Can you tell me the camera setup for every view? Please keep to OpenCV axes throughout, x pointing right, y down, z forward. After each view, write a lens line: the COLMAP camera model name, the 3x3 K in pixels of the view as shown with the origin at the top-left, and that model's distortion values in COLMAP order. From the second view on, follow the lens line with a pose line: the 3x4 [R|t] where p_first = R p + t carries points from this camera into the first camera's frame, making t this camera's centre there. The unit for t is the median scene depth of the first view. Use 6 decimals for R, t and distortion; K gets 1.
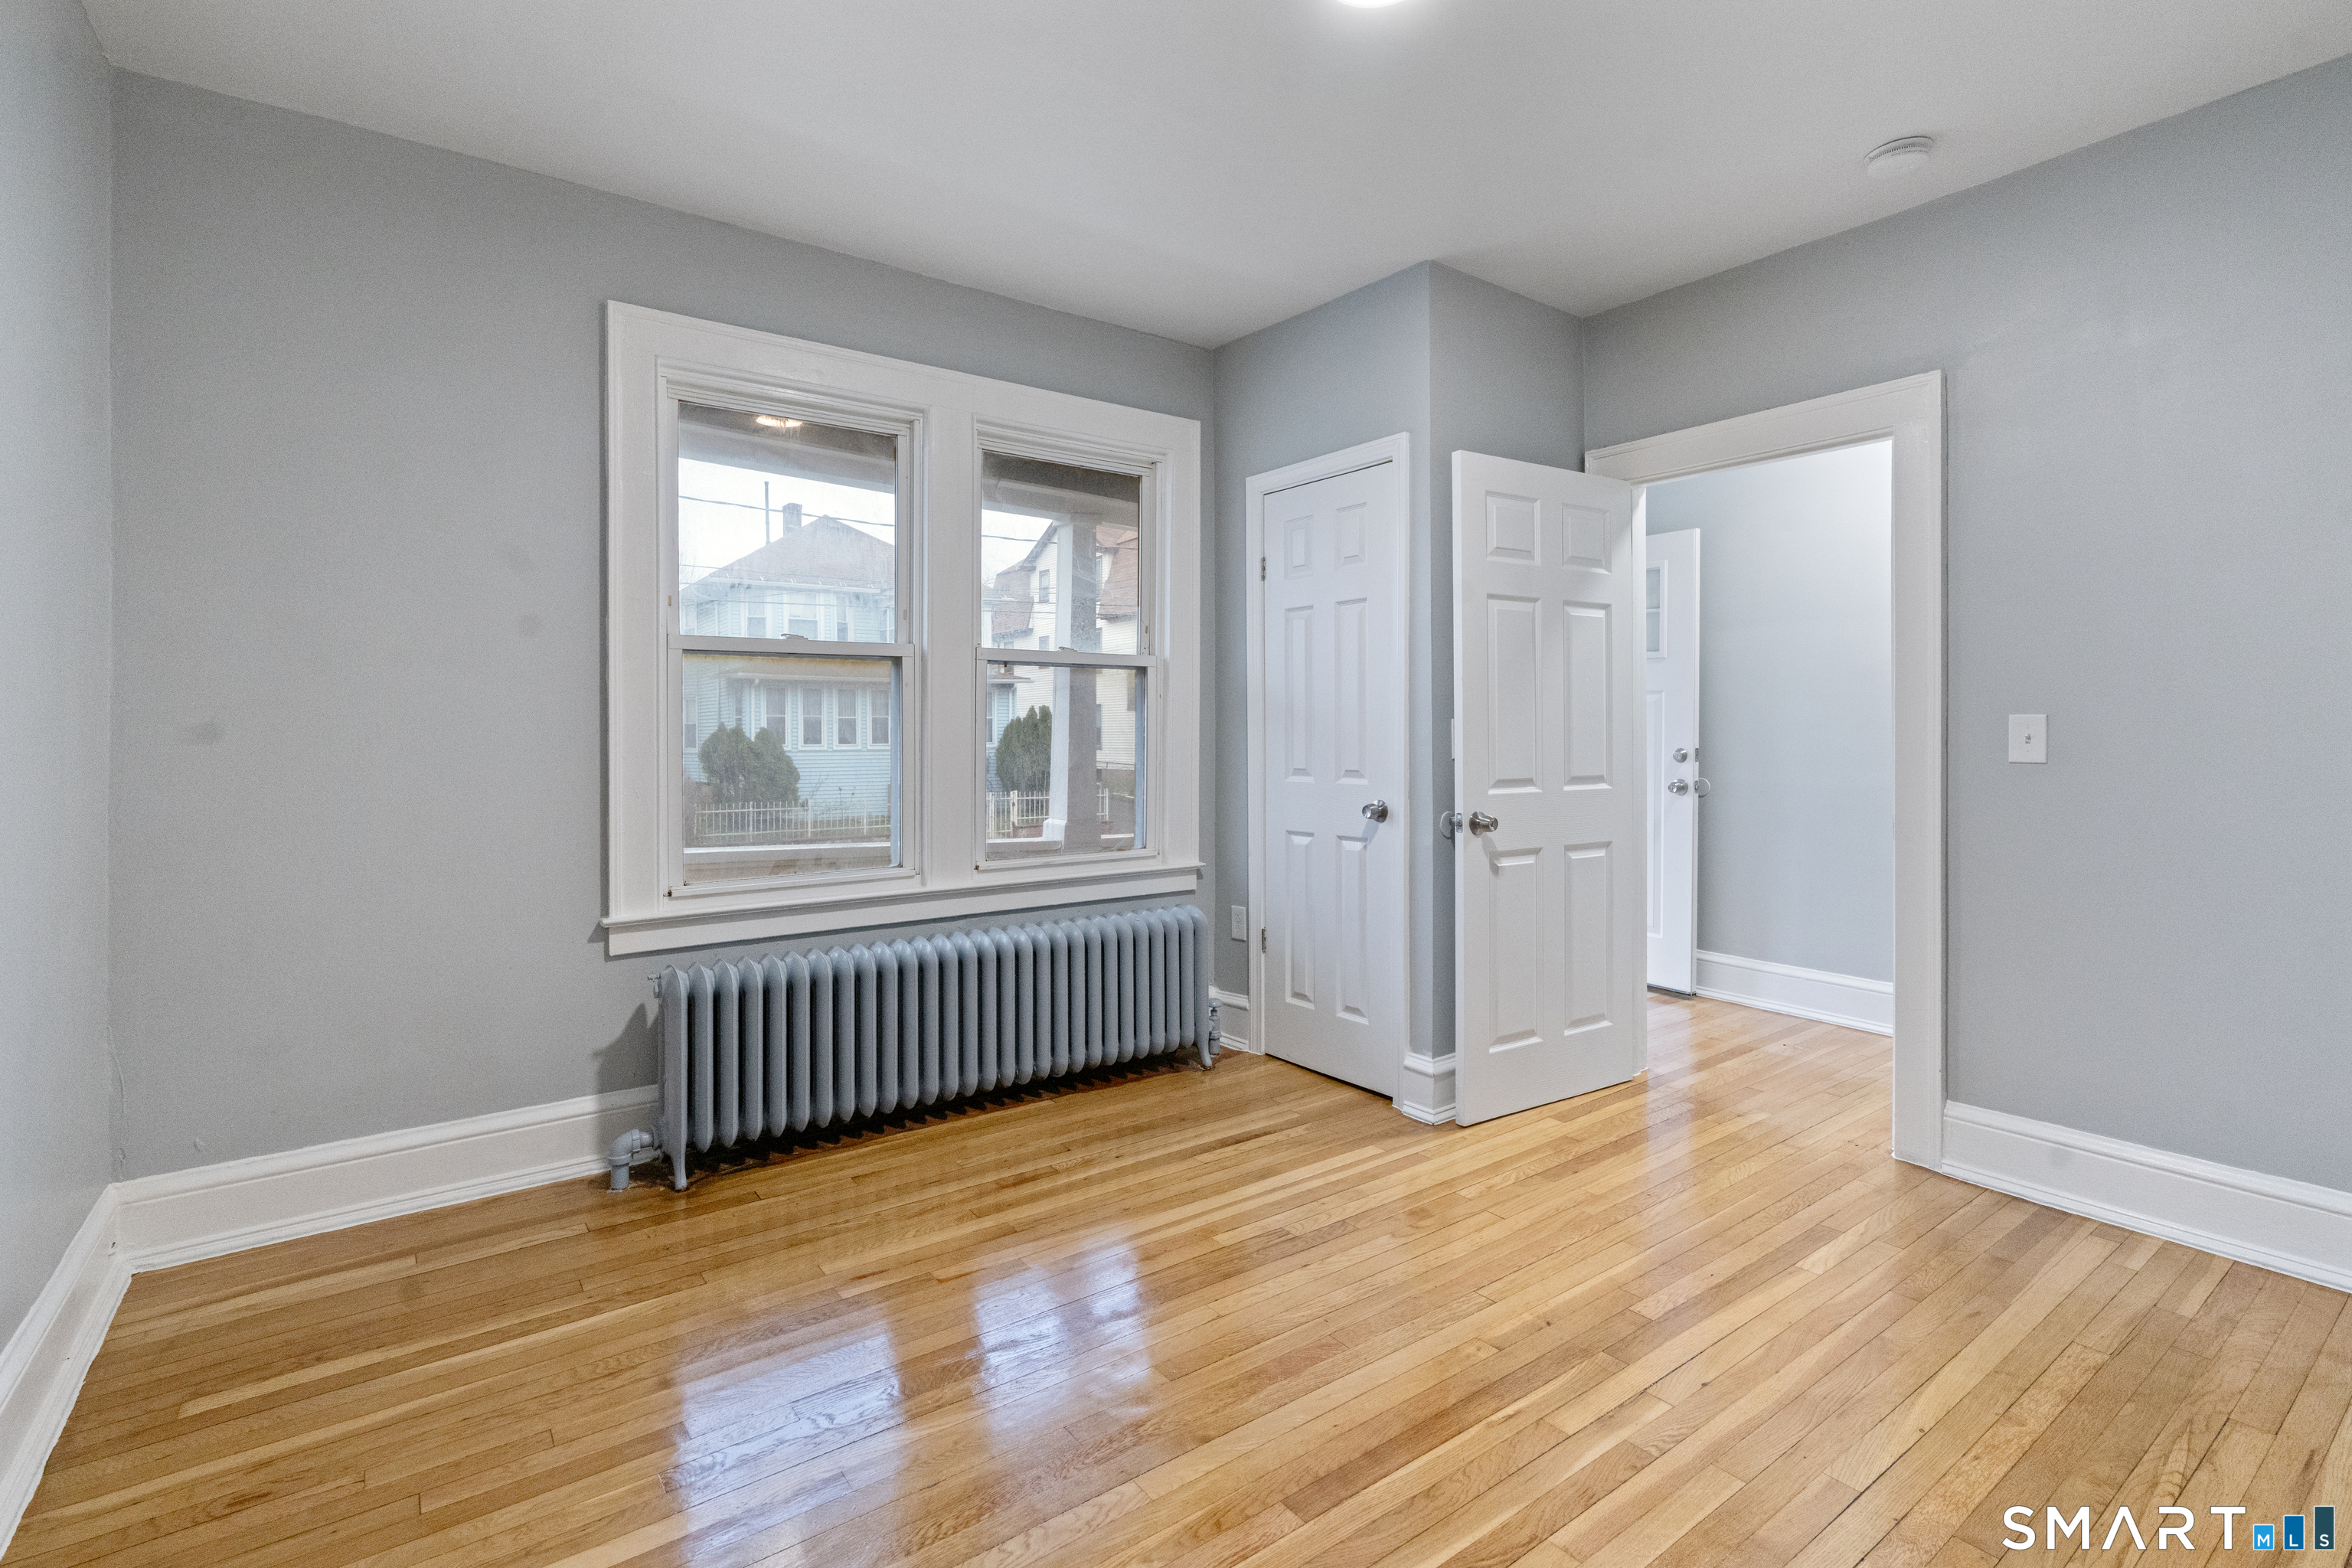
lens RADIAL K [[1078.5, 0, 1162.0], [0, 1078.5, 735.1], [0, 0, 1]] dist [0.001103, 0.001985]
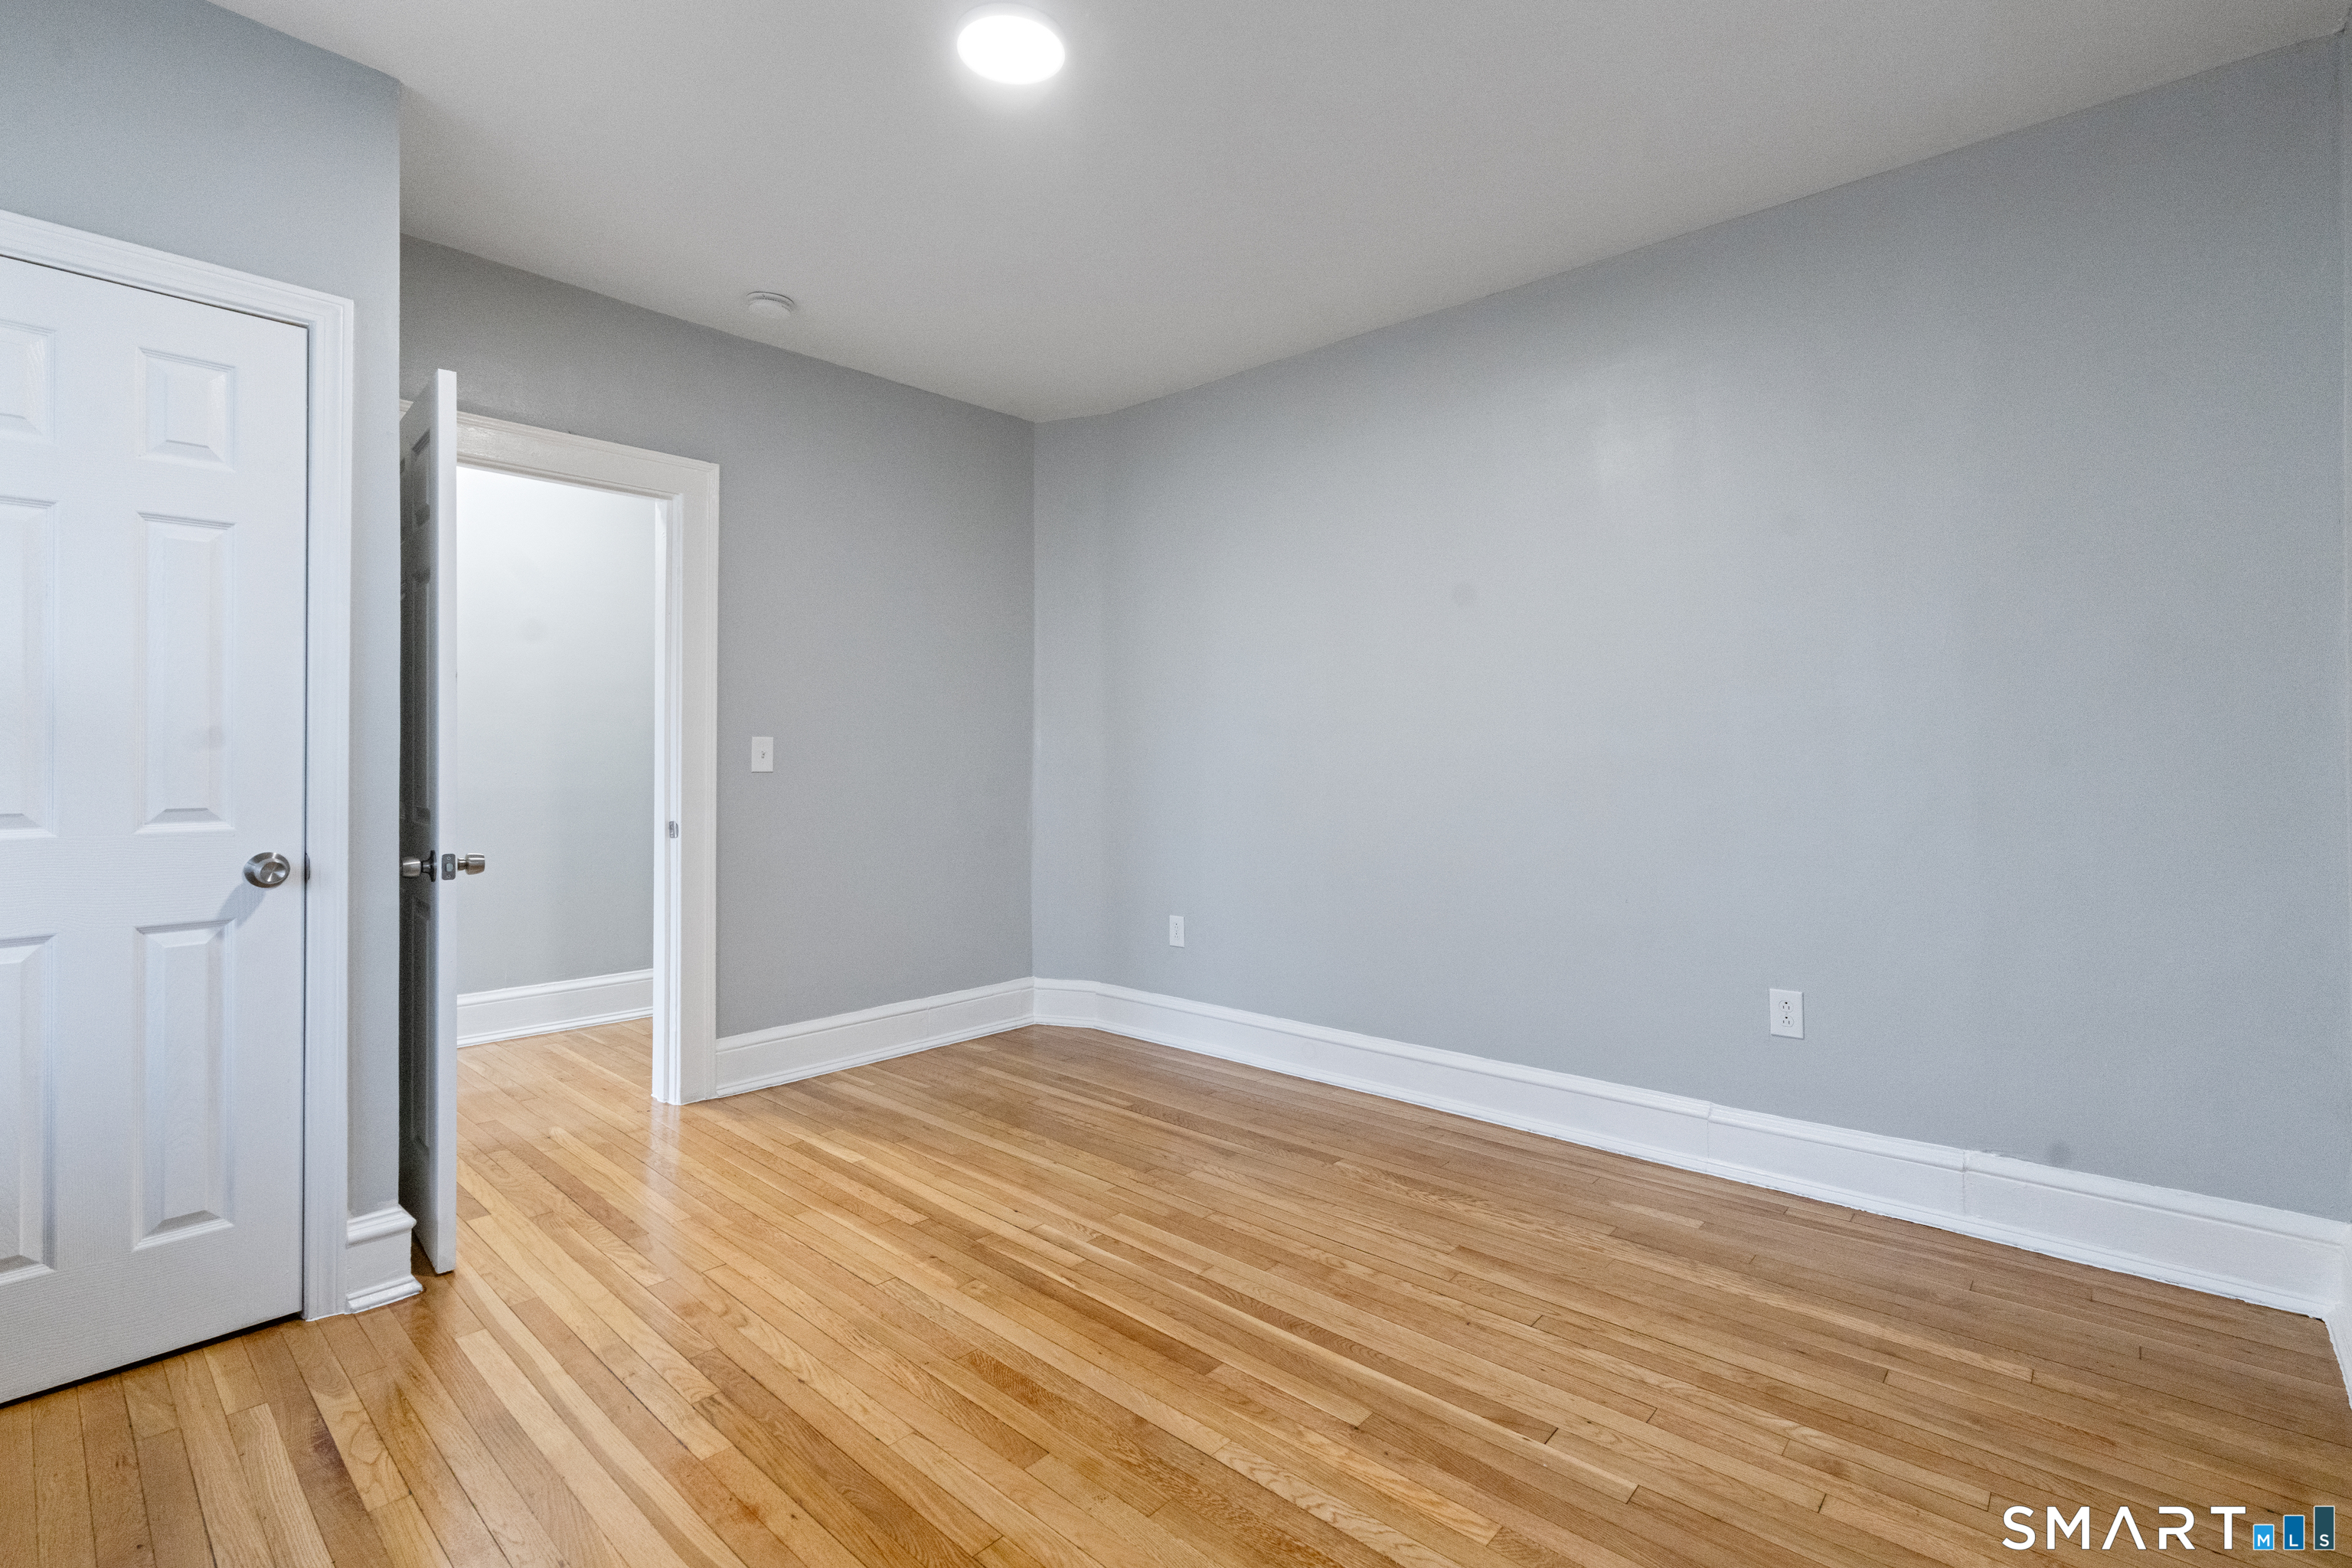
lens RADIAL K [[1078.5, 0, 1158.7], [0, 1078.5, 765.7], [0, 0, 1]] dist [0.001103, 0.001985]
pose [[-0.206775, -0.008127, 0.978355, -0.616307], [-0.002857, 0.999966, 0.007703, 0.004653], [-0.978384, -0.001202, -0.206791, 0.749682]]
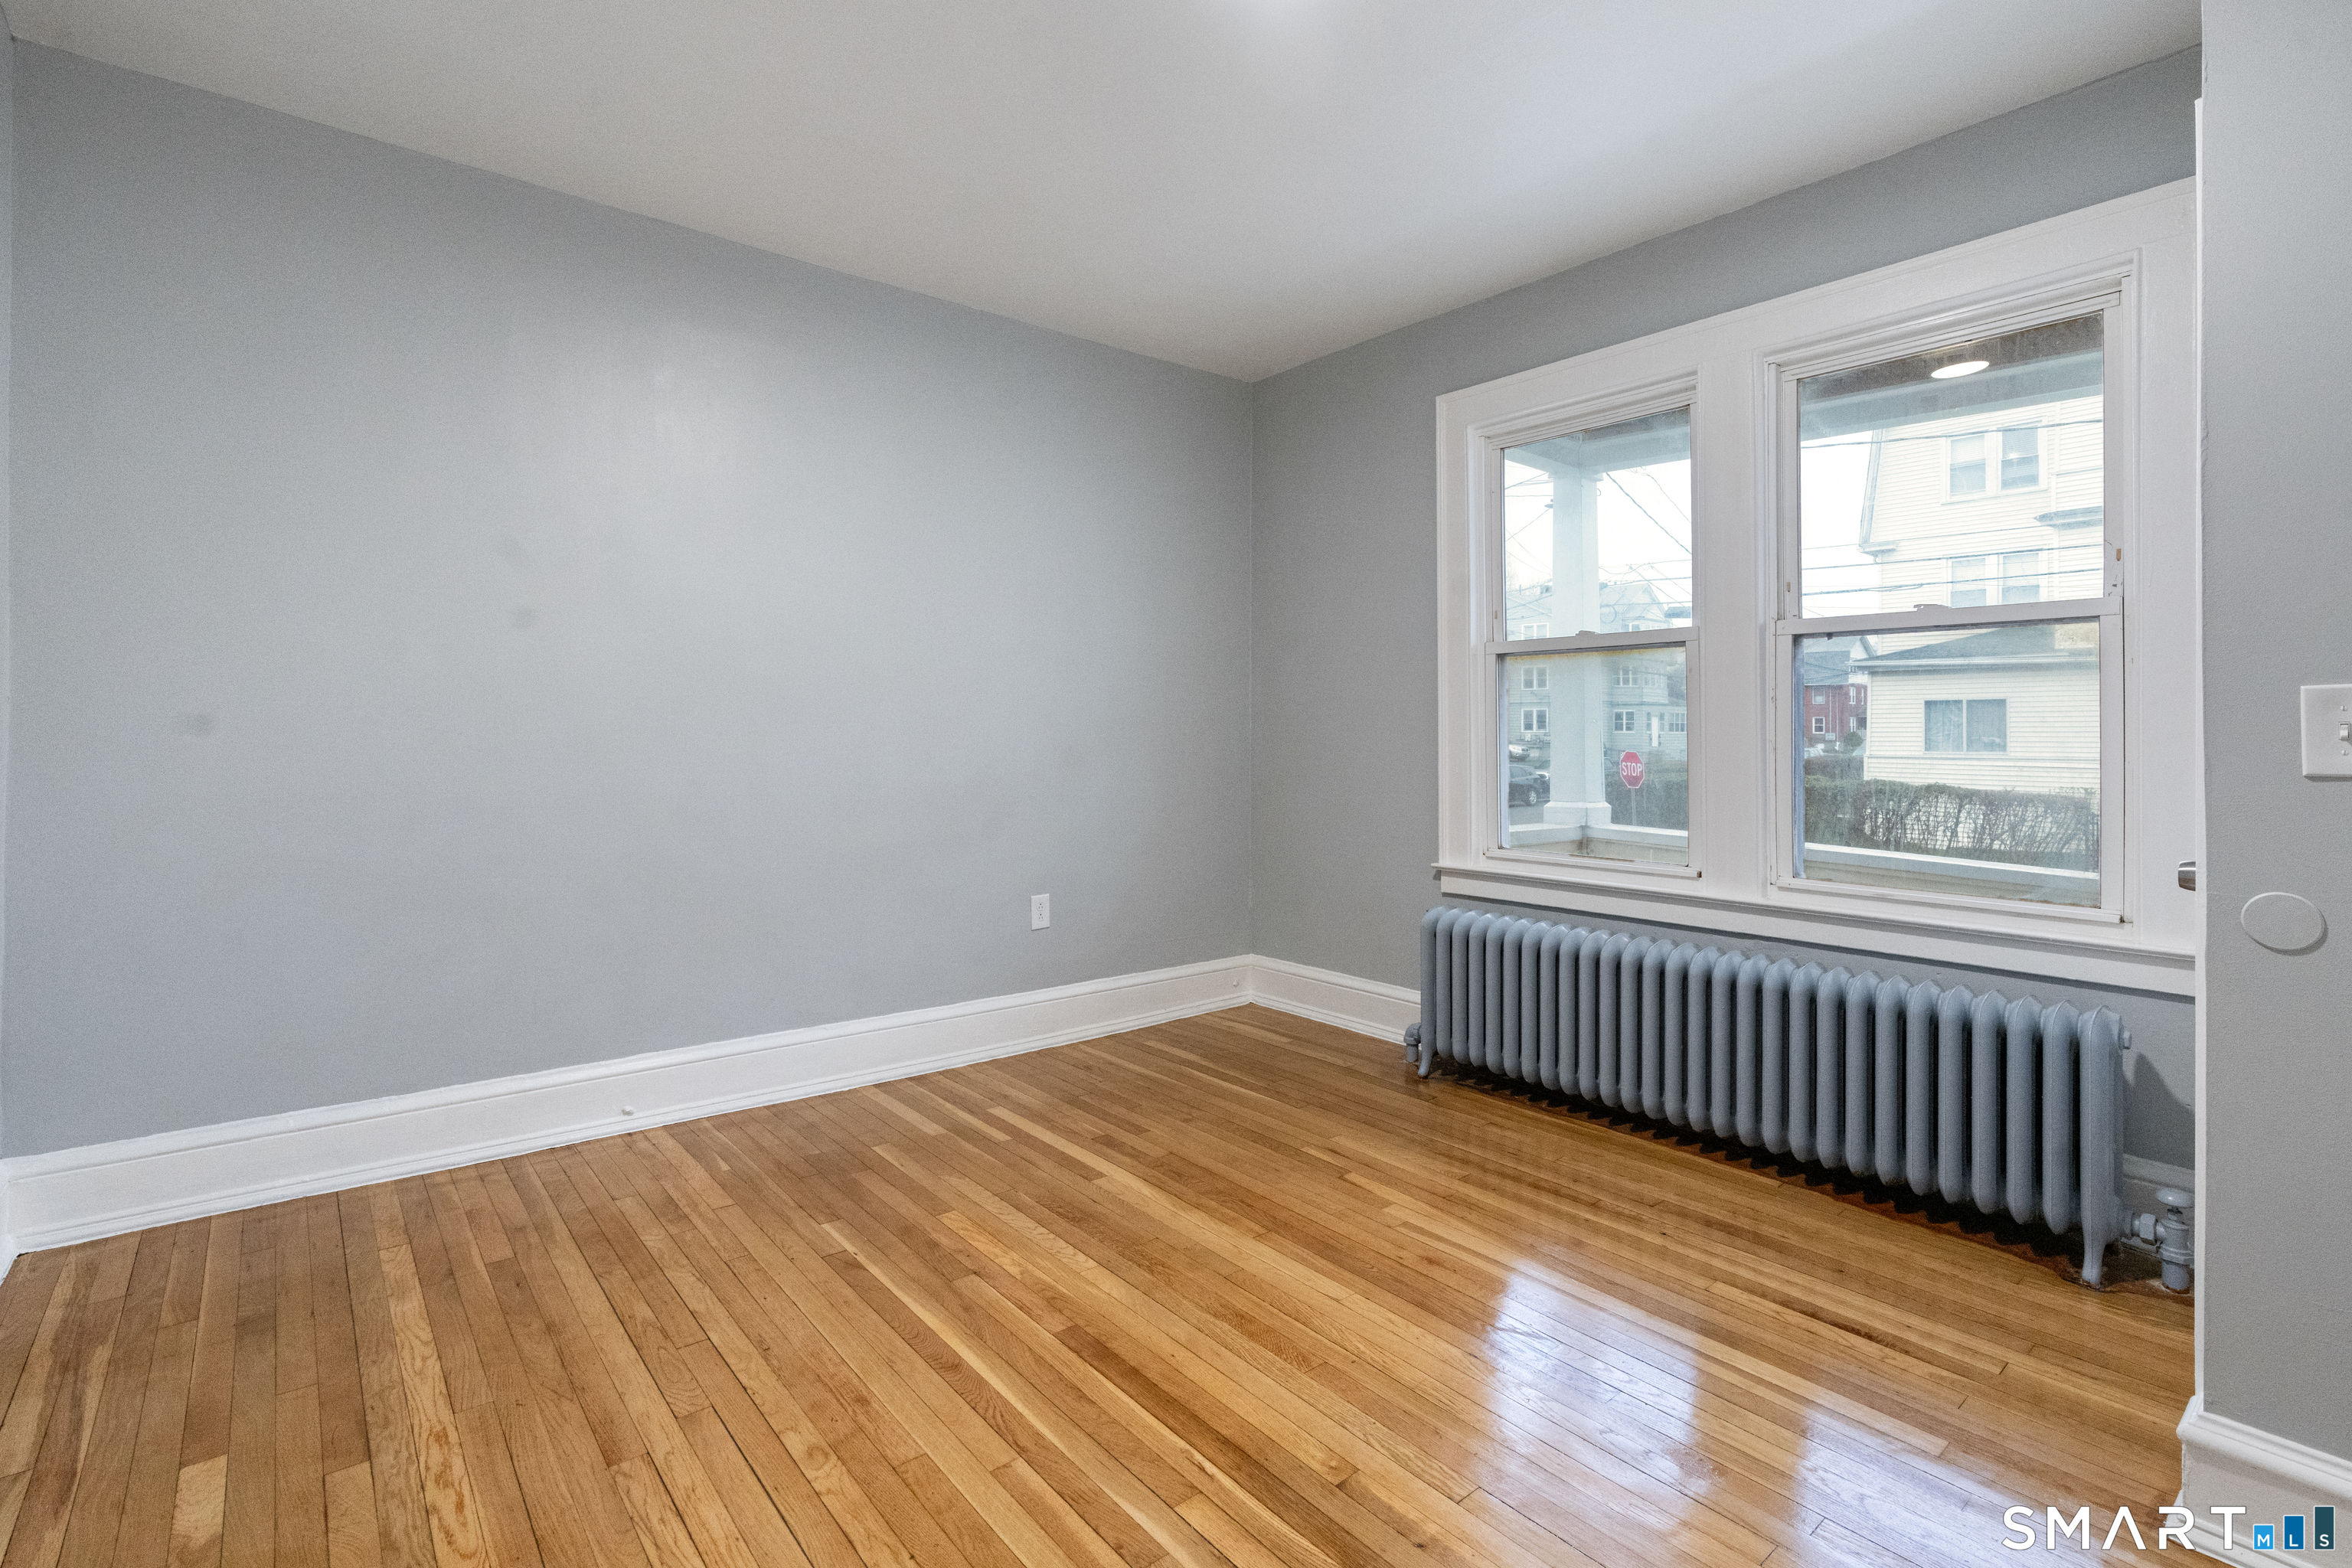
lens RADIAL K [[1078.5, 0, 1157.3], [0, 1078.5, 720.5], [0, 0, 1]] dist [0.001103, 0.001985]
pose [[0.058722, -0.003709, -0.998267, 0.794921], [-0.004508, 0.999982, -0.003980, 0.002272], [0.998264, 0.004734, 0.058704, 0.584446]]
